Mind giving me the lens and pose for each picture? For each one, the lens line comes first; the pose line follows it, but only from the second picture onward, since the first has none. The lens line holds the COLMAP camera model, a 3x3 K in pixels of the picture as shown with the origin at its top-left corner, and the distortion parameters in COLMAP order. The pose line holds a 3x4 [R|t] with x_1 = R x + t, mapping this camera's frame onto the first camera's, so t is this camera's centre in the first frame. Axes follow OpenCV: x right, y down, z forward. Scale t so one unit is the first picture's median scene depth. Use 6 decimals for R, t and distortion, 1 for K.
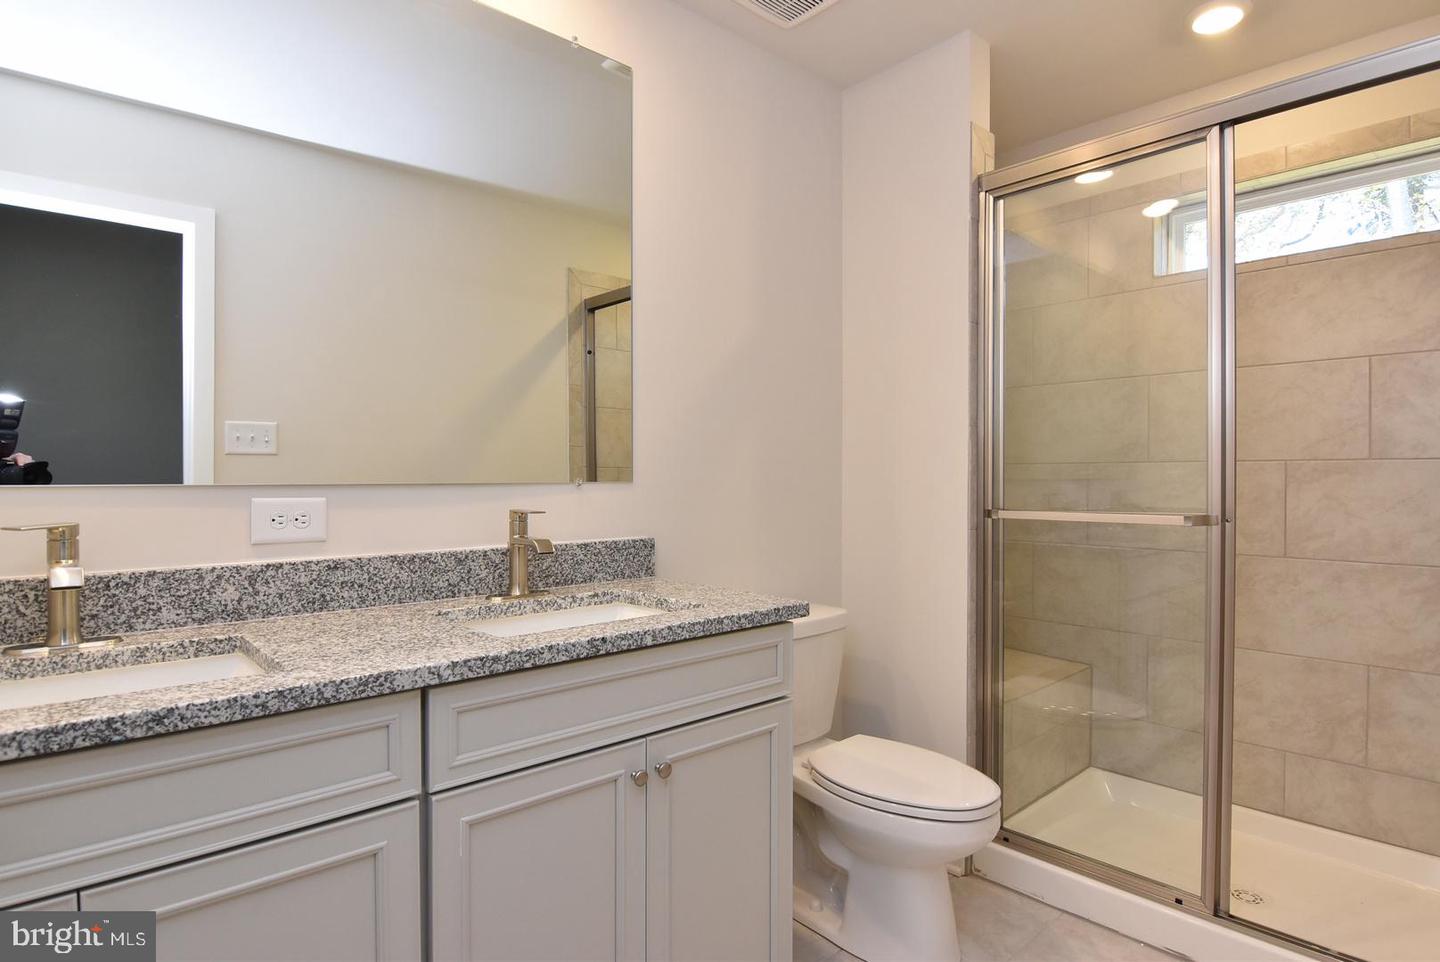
lens RADIAL K [[765.6, 0, 720.4], [0, 765.6, 479.3], [0, 0, 1]] dist [0.005204, -0.016933]
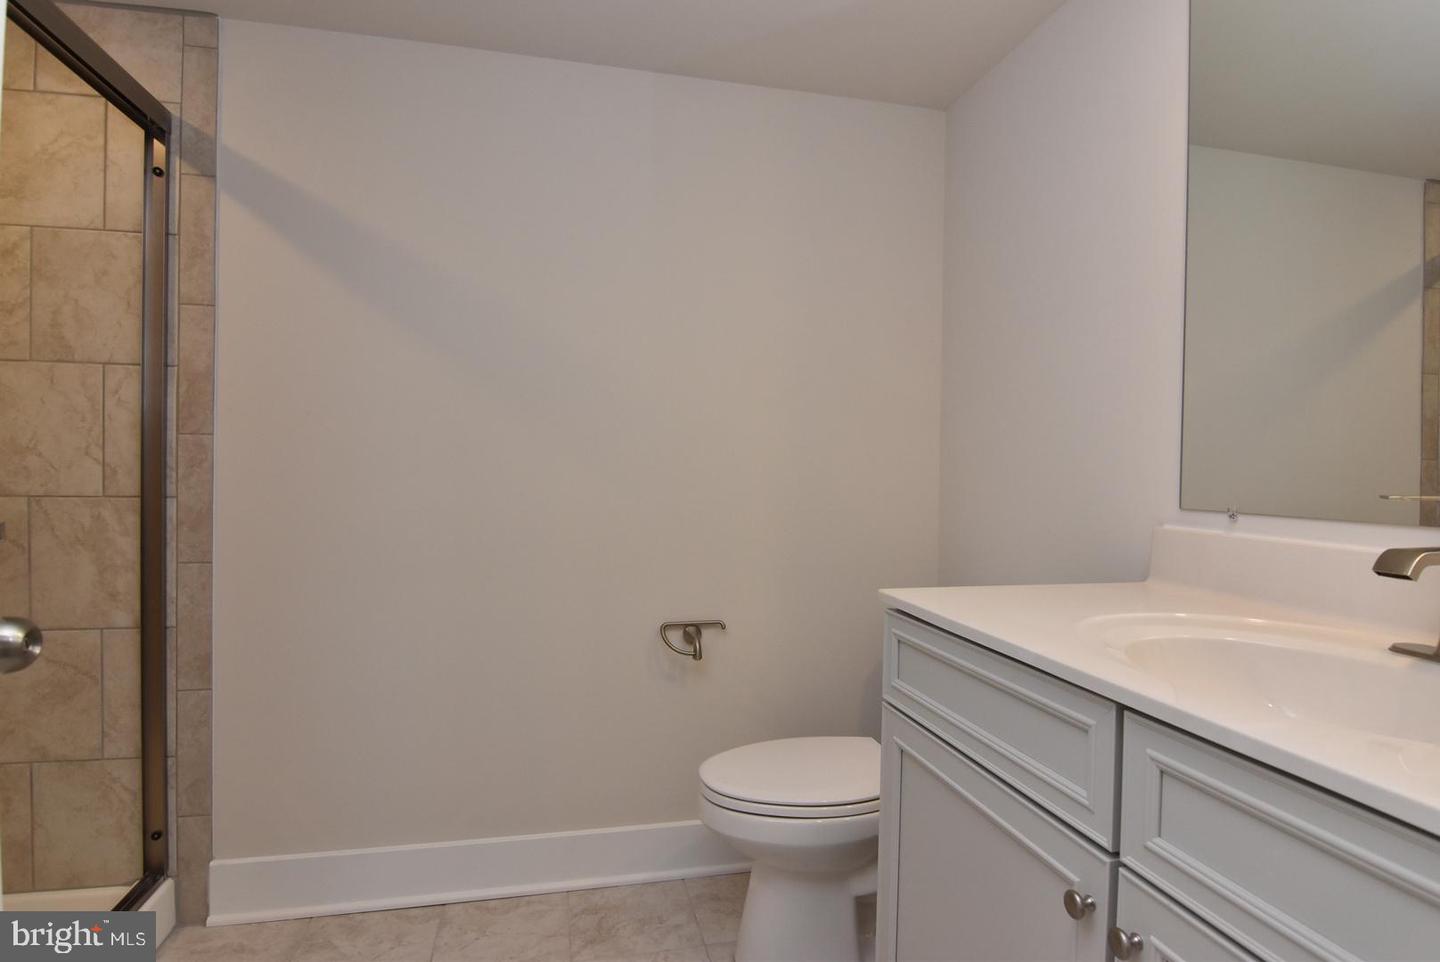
lens RADIAL K [[765.6, 0, 717.7], [0, 765.6, 475.6], [0, 0, 1]] dist [0.005204, -0.016933]
pose [[-0.466005, 0.010874, -0.884715, 0.289249], [-0.014790, 0.999689, 0.020077, 0.038442], [0.884659, 0.022440, -0.465699, 0.717013]]
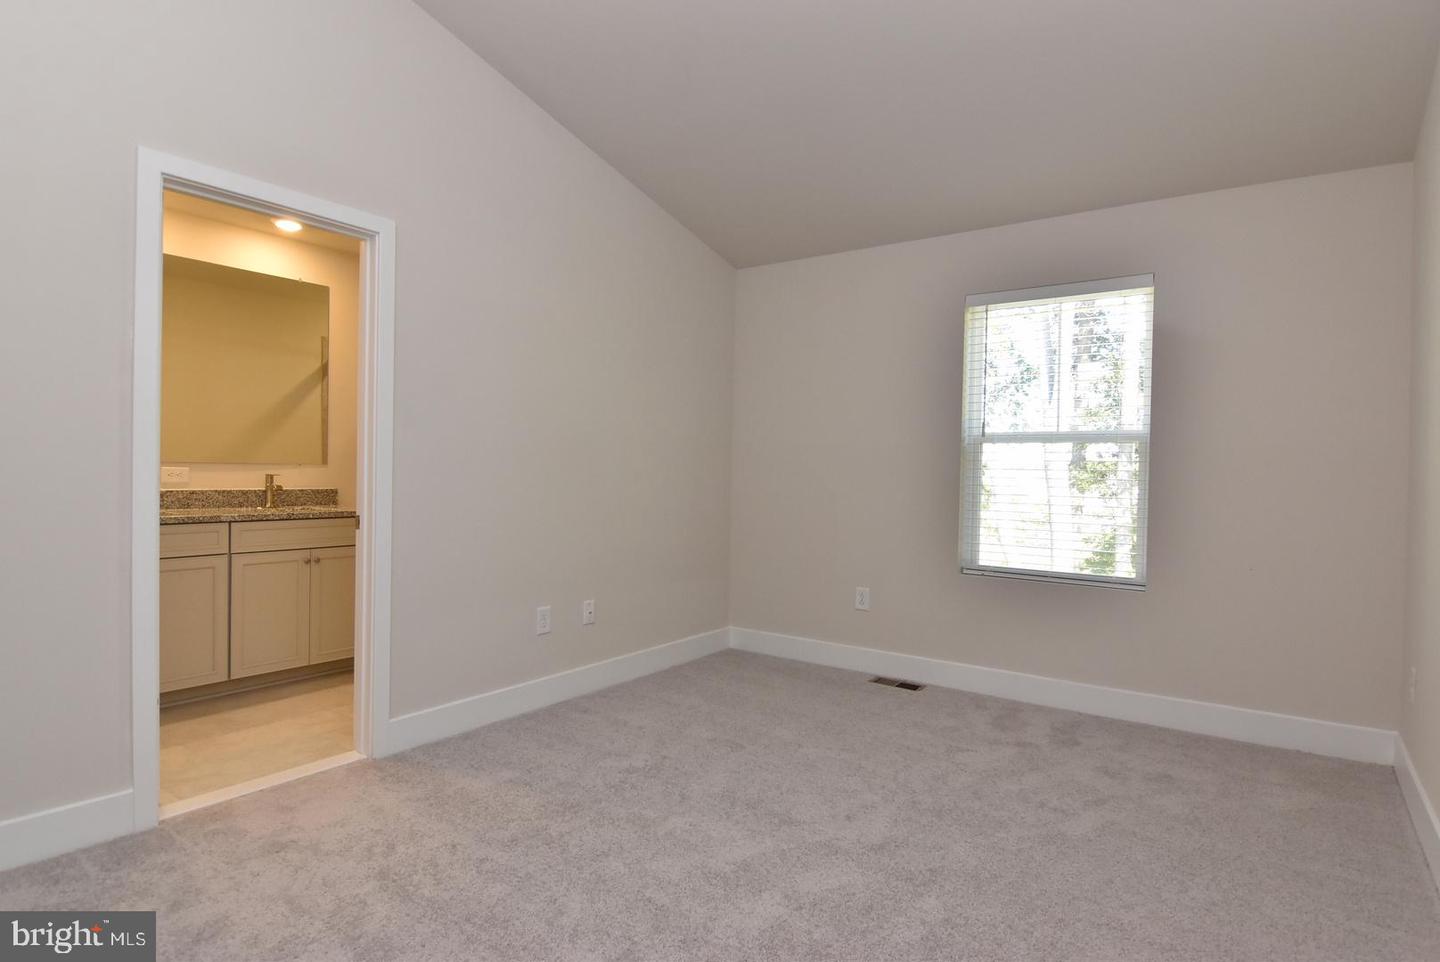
lens RADIAL K [[765.6, 0, 717.1], [0, 765.6, 480.1], [0, 0, 1]] dist [0.005204, -0.016933]
pose [[0.978105, 0.013496, 0.207674, 0.741128], [-0.015691, 0.999837, 0.008923, 0.015276], [-0.207520, -0.011987, 0.978157, -2.009686]]
